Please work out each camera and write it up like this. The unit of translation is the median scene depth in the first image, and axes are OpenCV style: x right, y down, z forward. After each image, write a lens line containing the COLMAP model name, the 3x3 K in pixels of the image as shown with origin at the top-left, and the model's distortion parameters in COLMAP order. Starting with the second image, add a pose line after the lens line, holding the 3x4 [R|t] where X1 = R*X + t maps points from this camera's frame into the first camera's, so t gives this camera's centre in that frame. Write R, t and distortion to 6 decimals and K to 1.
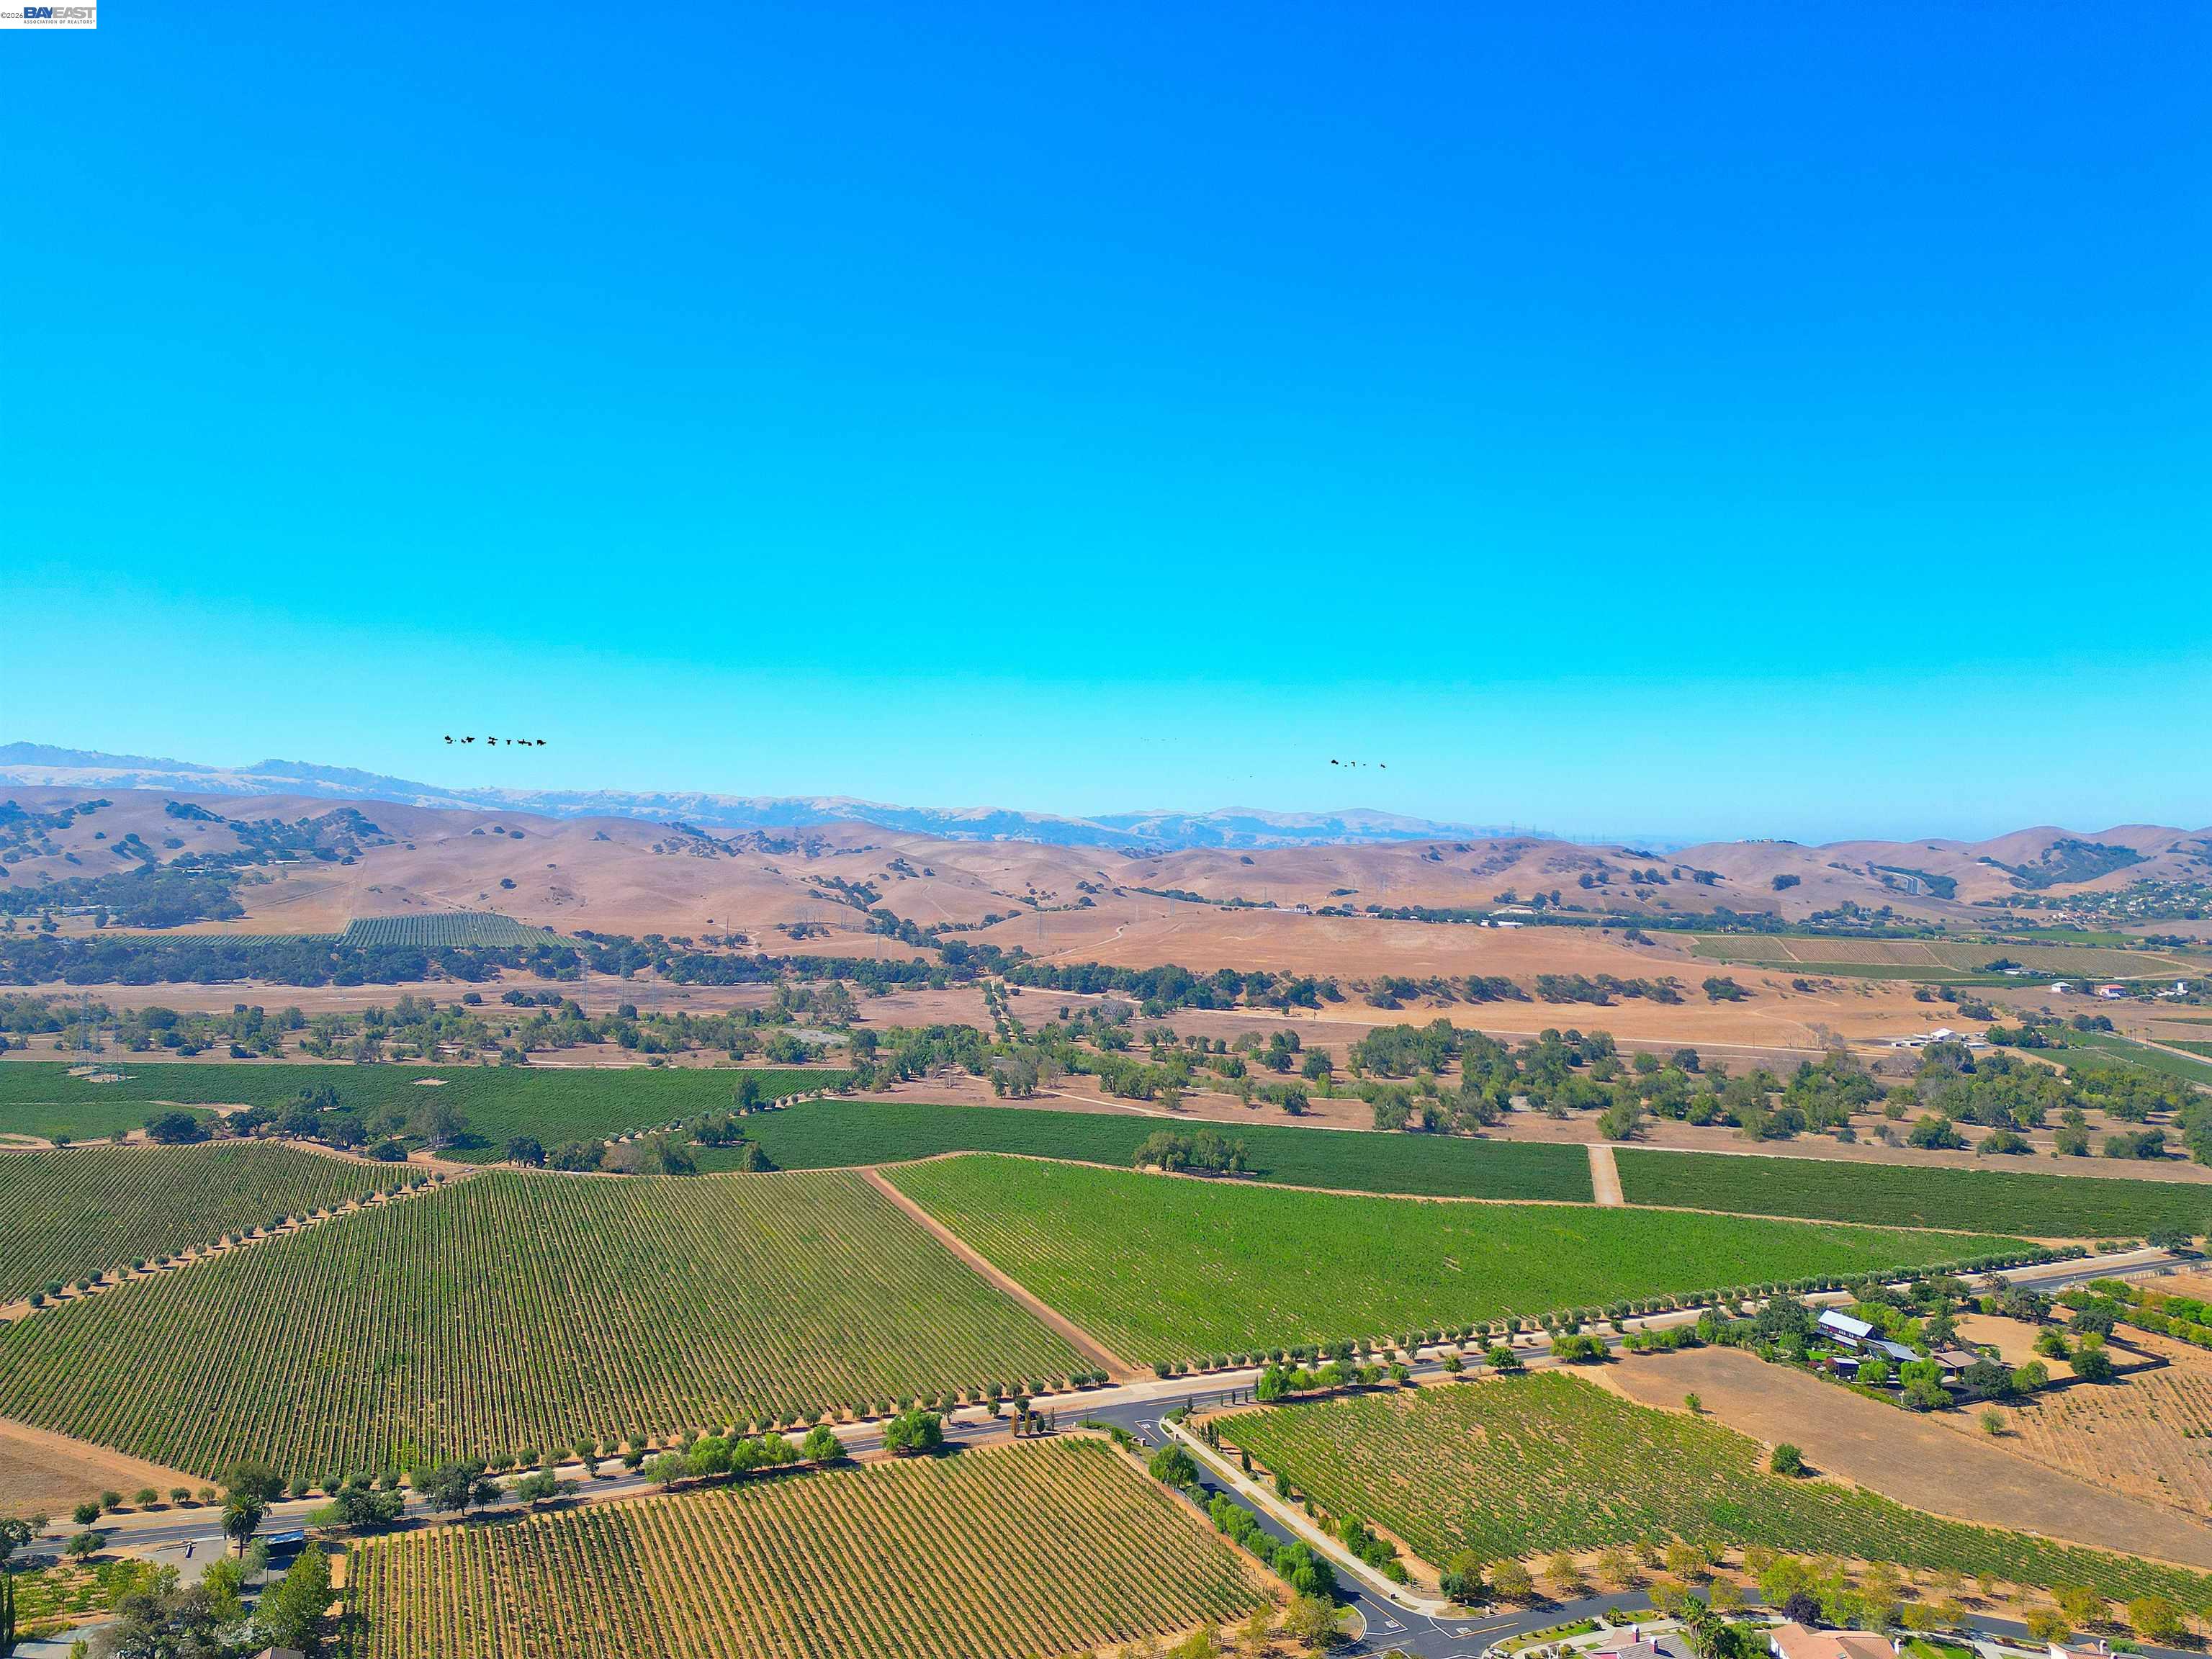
lens RADIAL K [[1529.7, 0, 1095.6], [0, 1529.7, 821.5], [0, 0, 1]] dist [0.090357, -0.090596]
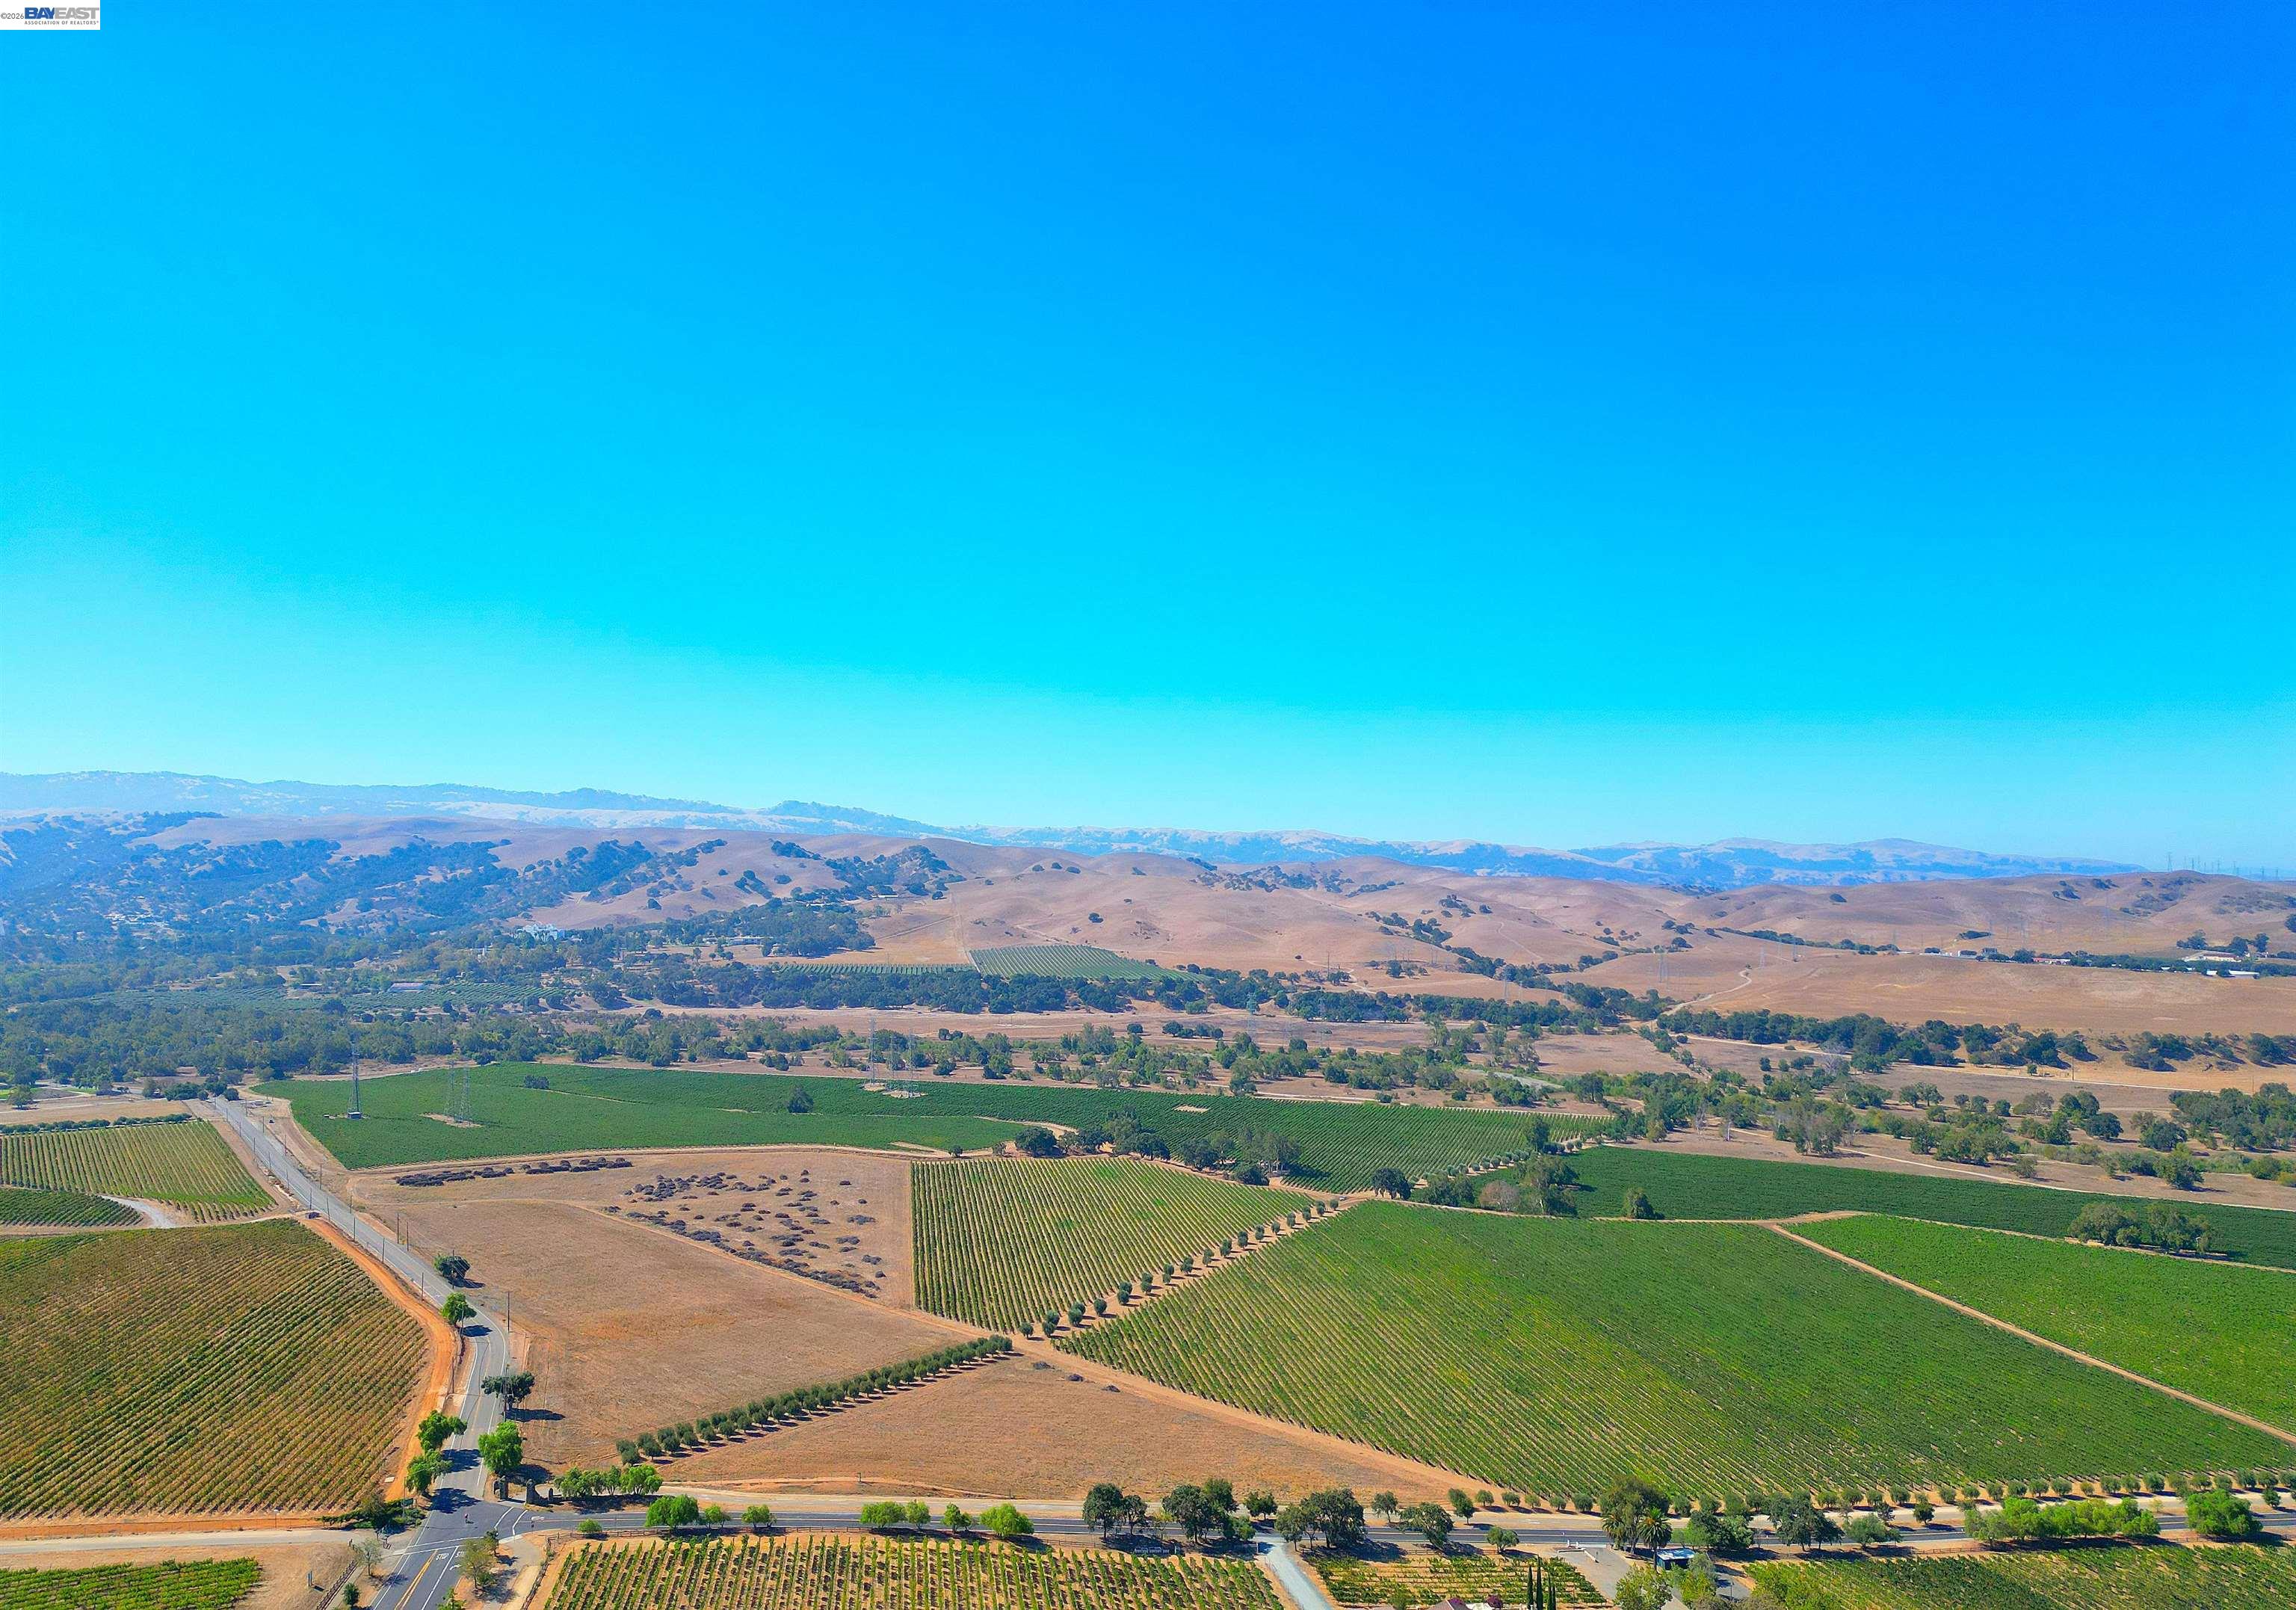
lens RADIAL K [[1587.0, 0, 1148.0], [0, 1587.0, 805.0], [0, 0, 1]] dist [0.088897, -0.094383]
pose [[0.967520, -0.013086, -0.252456, -0.090622], [0.005029, 0.999458, -0.032531, -0.000526], [0.252745, 0.030204, 0.967061, -0.021387]]
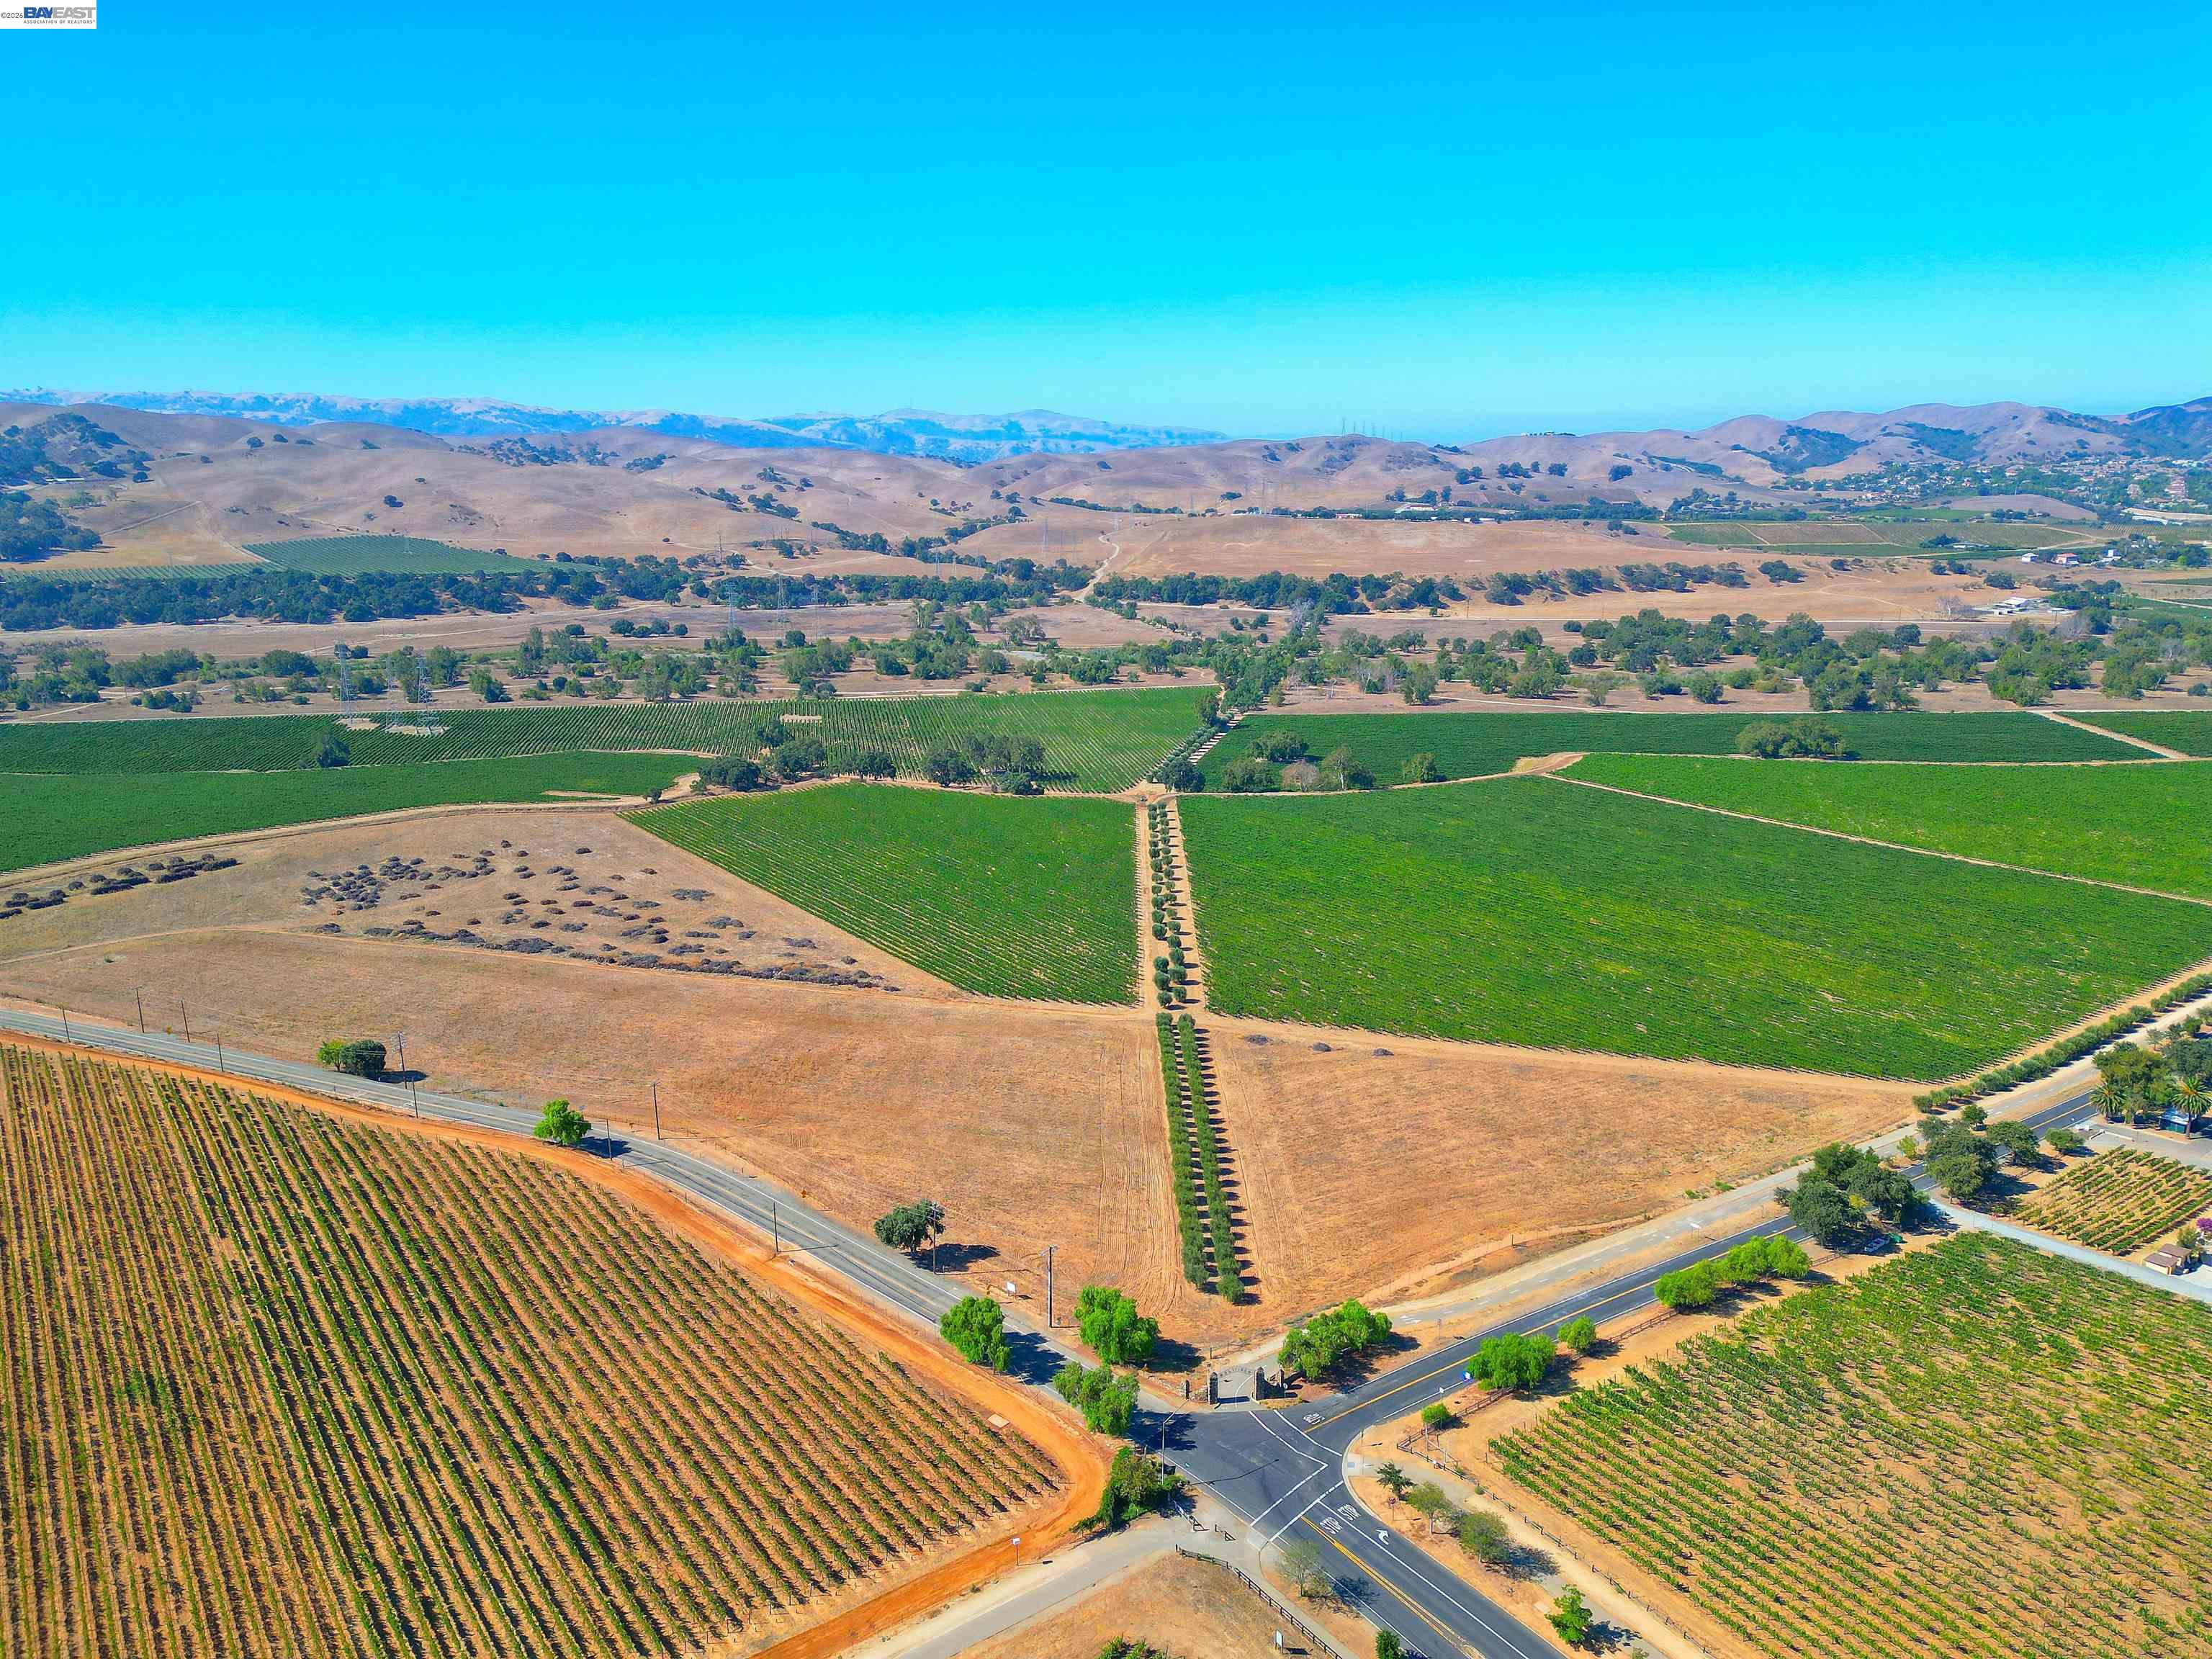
lens RADIAL K [[1529.7, 0, 1095.6], [0, 1529.7, 821.5], [0, 0, 1]] dist [0.090357, -0.090596]
pose [[0.974252, -0.068717, 0.214733, -0.224945], [0.012987, 0.967944, 0.250829, -0.000573], [-0.225086, -0.241582, 0.943915, 0.035262]]
